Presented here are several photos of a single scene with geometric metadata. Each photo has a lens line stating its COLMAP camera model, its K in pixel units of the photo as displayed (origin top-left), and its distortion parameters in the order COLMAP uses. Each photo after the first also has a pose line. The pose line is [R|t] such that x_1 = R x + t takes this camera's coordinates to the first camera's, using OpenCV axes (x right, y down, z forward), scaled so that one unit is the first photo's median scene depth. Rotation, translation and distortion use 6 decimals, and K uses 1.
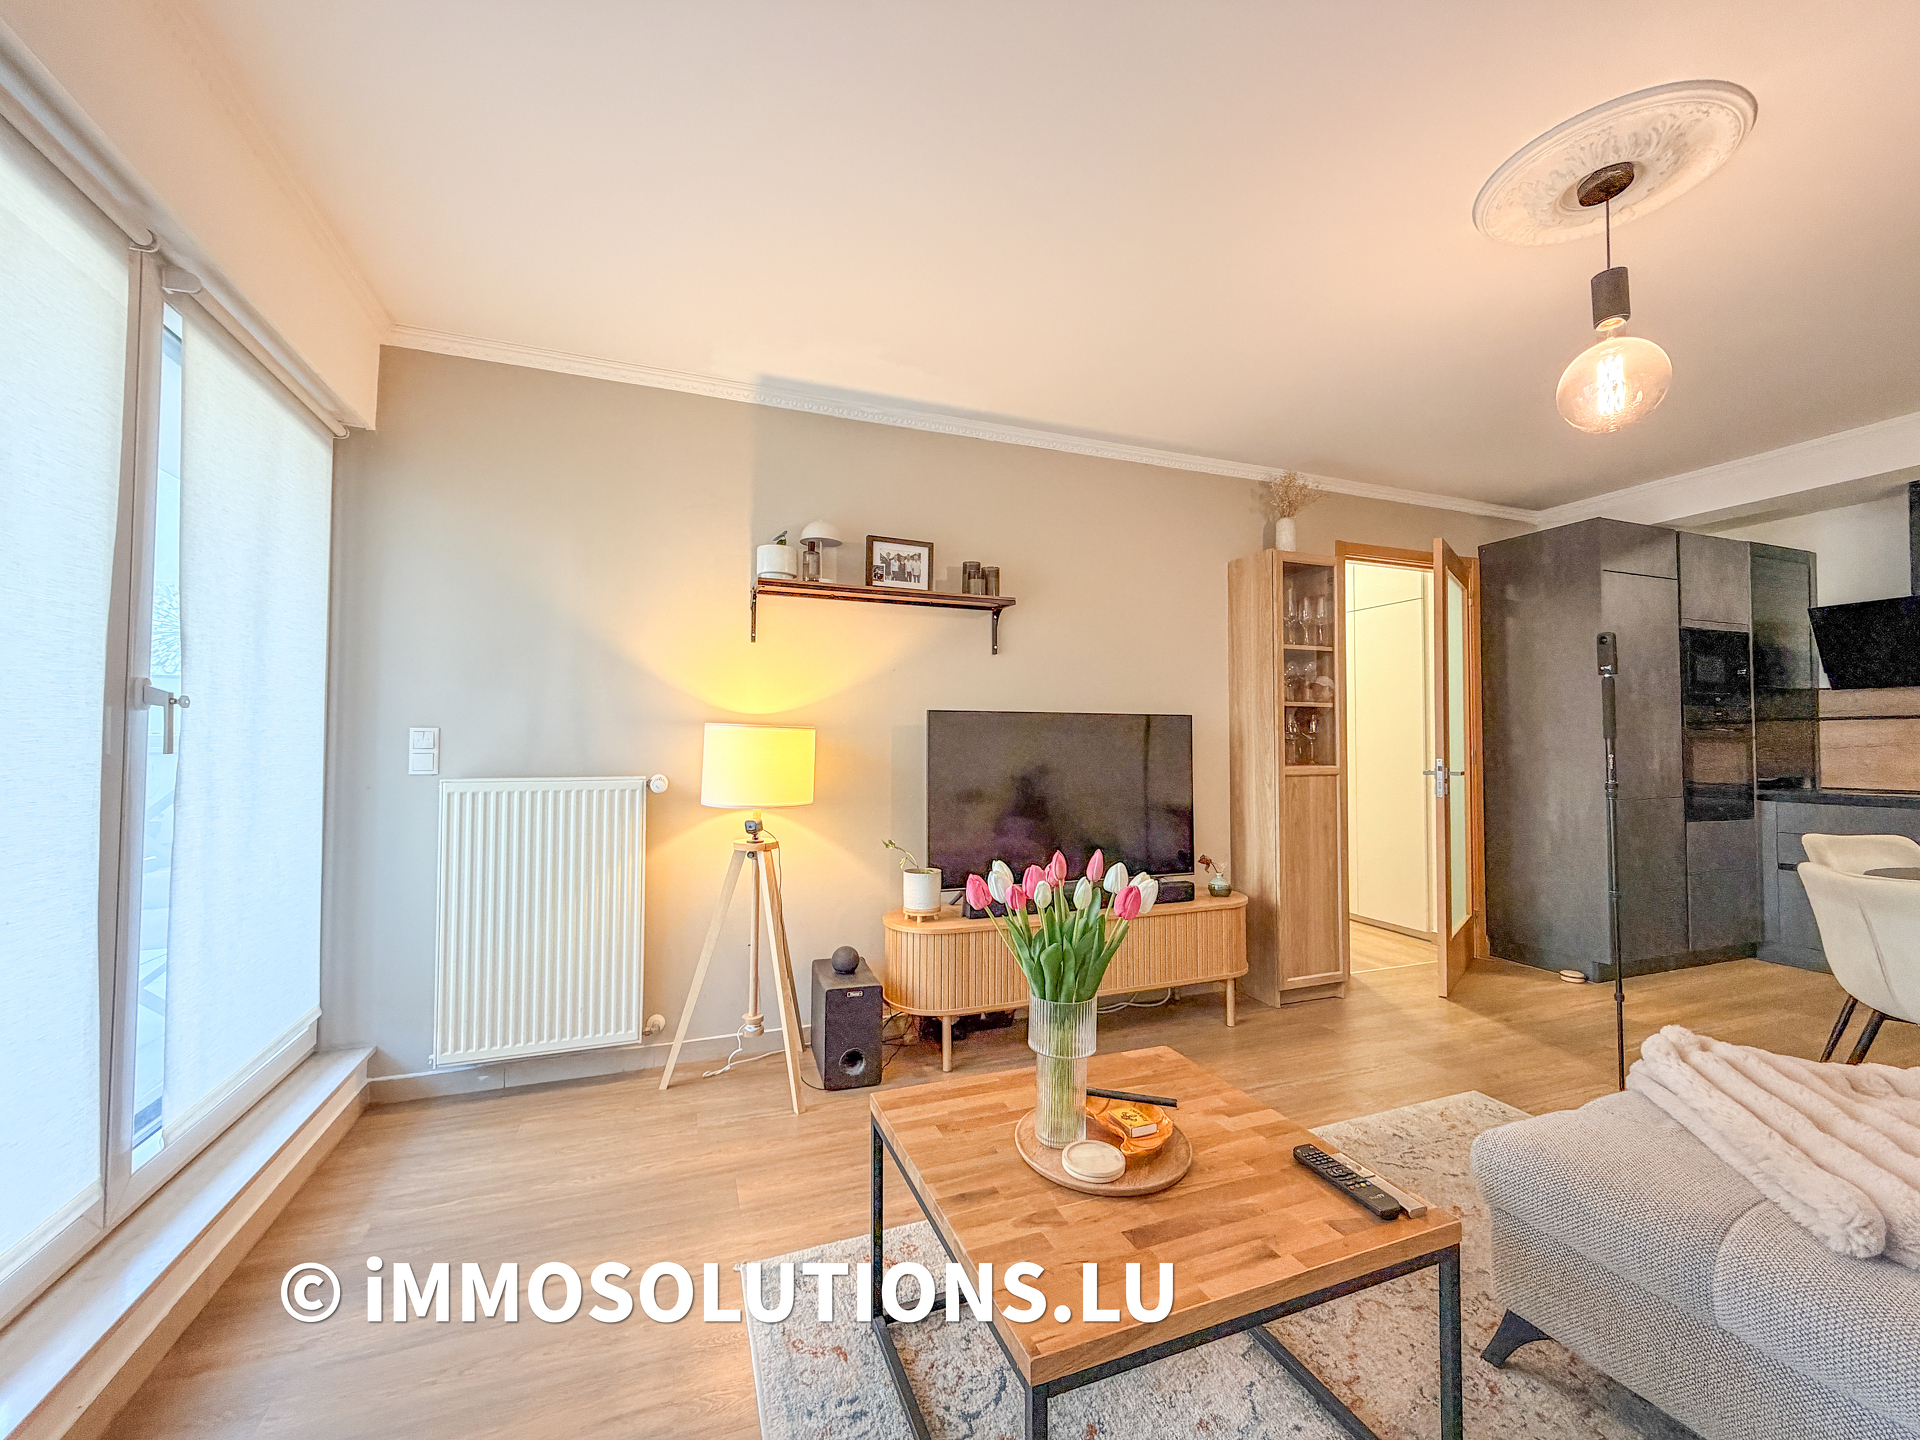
lens RADIAL K [[769.6, 0, 964.0], [0, 769.6, 720.2], [0, 0, 1]] dist [0.000689, 0.000409]
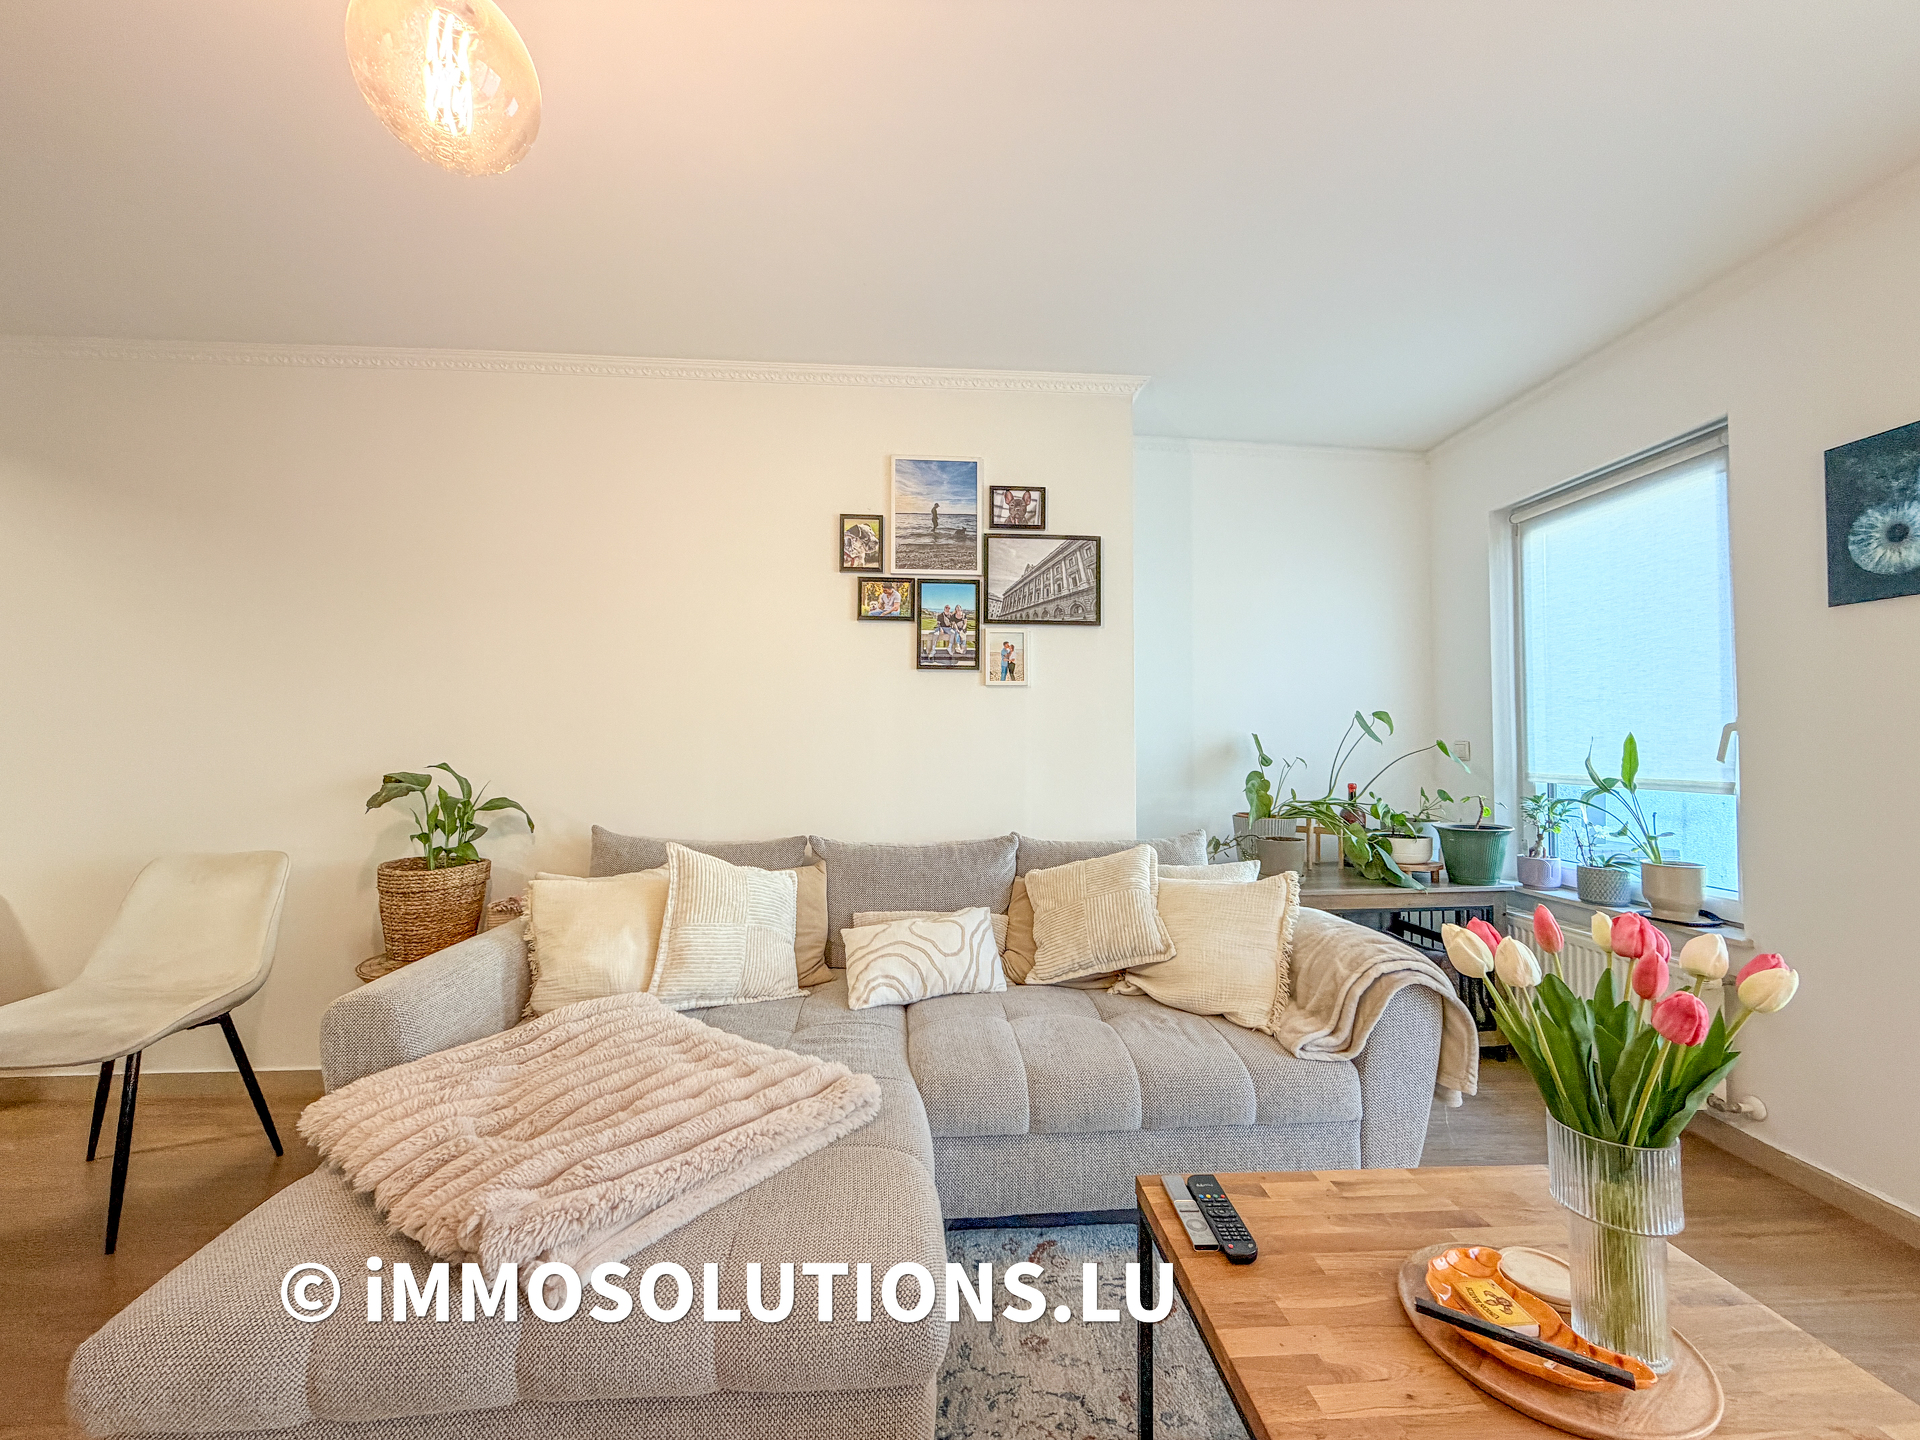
lens RADIAL K [[769.6, 0, 955.1], [0, 769.6, 720.5], [0, 0, 1]] dist [0.000689, 0.000409]
pose [[-0.949270, 0.004209, 0.314435, 0.207227], [-0.015045, 0.998157, -0.058783, 0.027378], [-0.314103, -0.060532, -0.947457, 0.830403]]
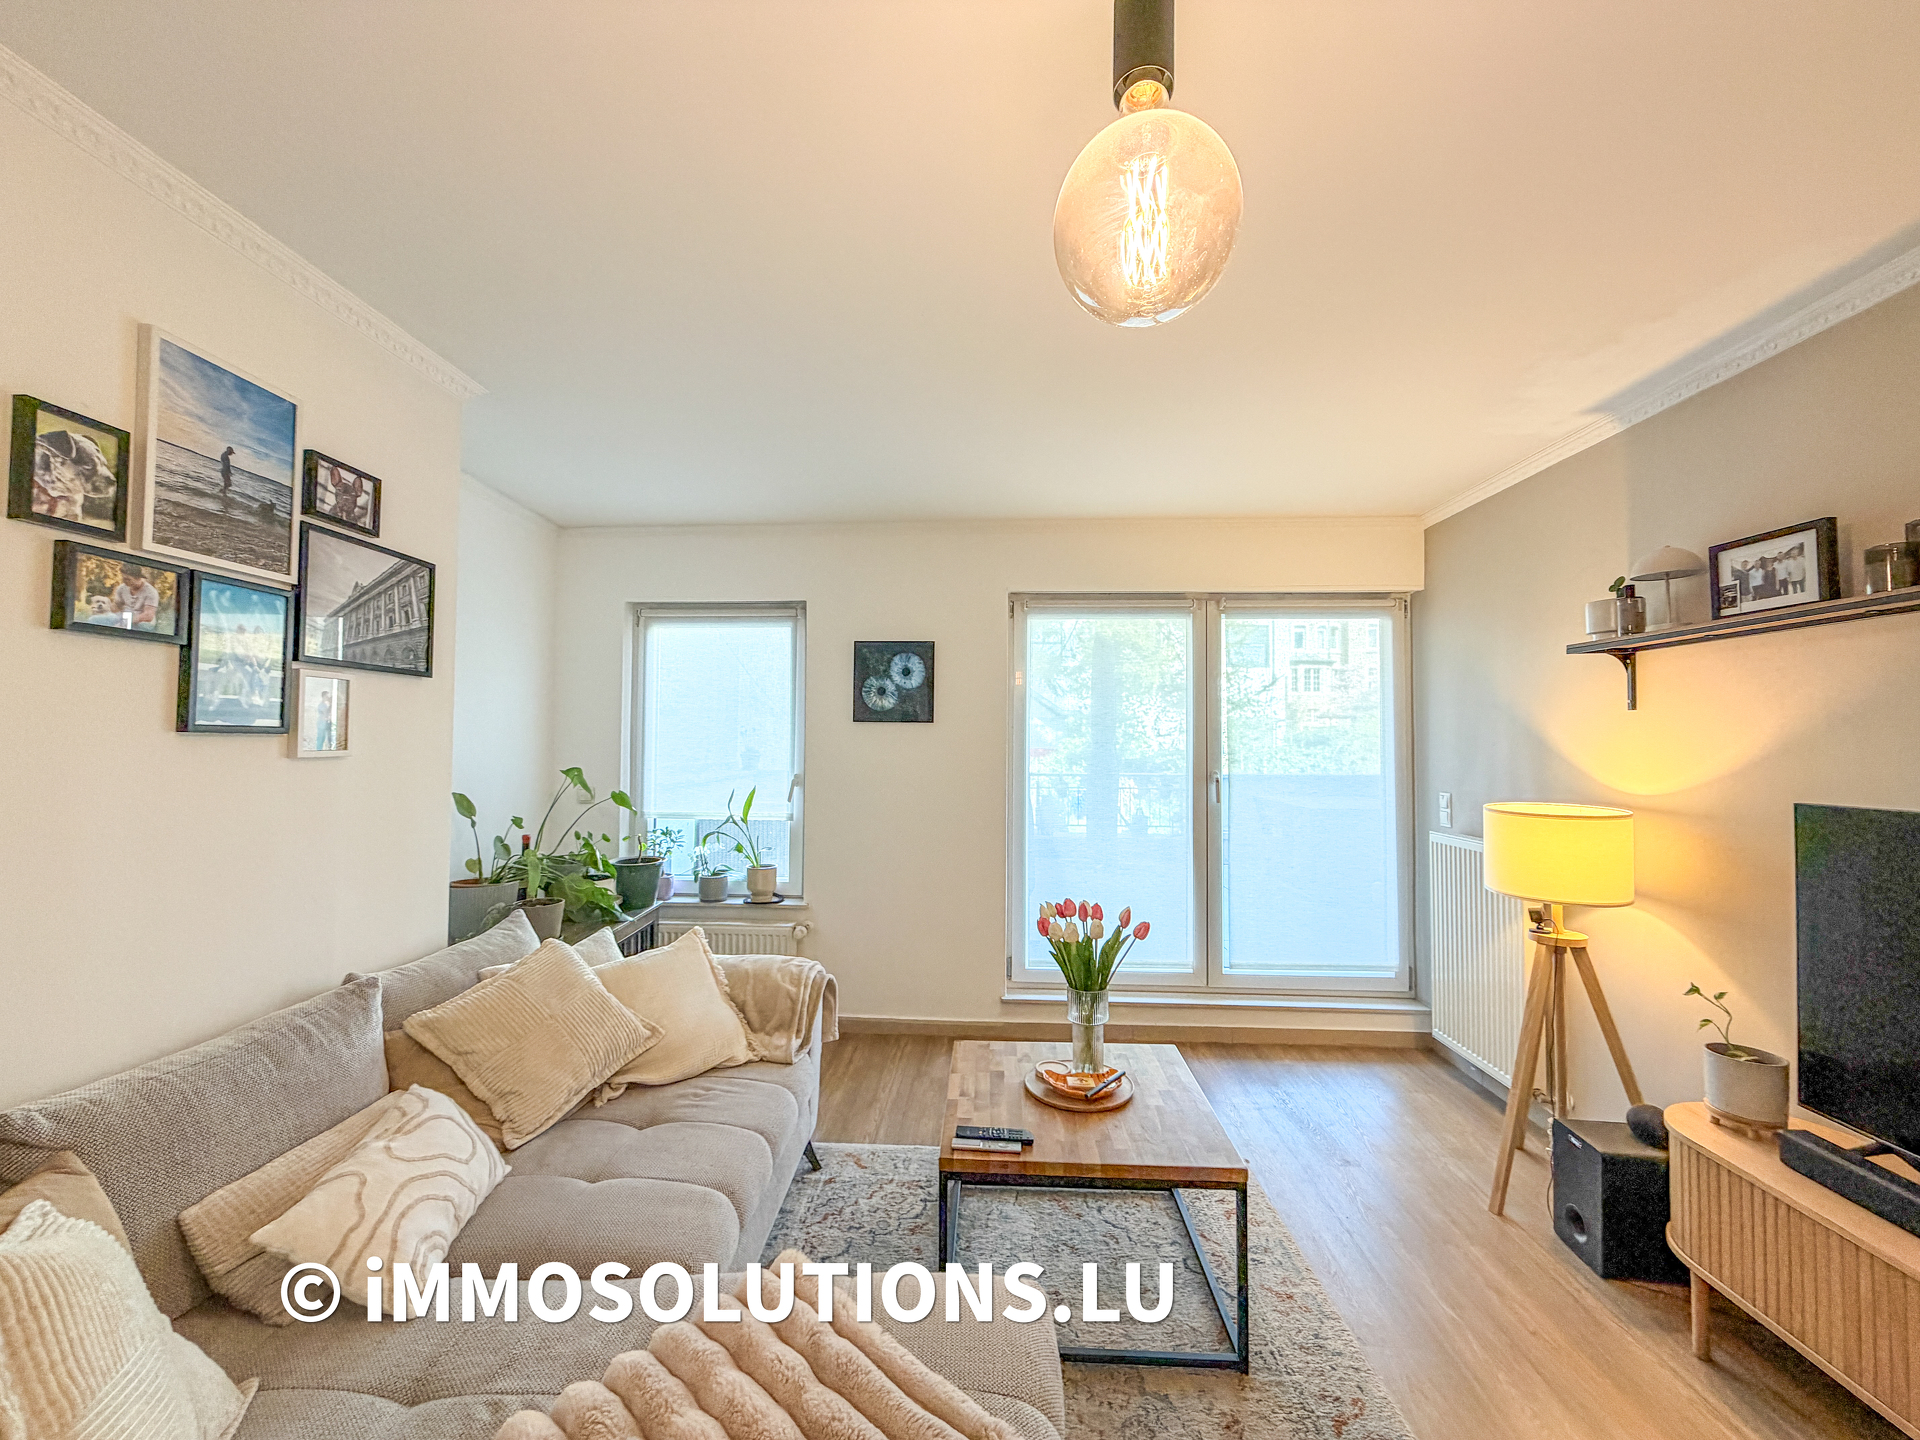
lens RADIAL K [[769.6, 0, 955.7], [0, 769.6, 718.8], [0, 0, 1]] dist [0.000689, 0.000409]
pose [[-0.412157, -0.035041, -0.910439, 0.792798], [0.016642, 0.998804, -0.045976, -0.063445], [0.910961, -0.034101, -0.411081, 0.655651]]
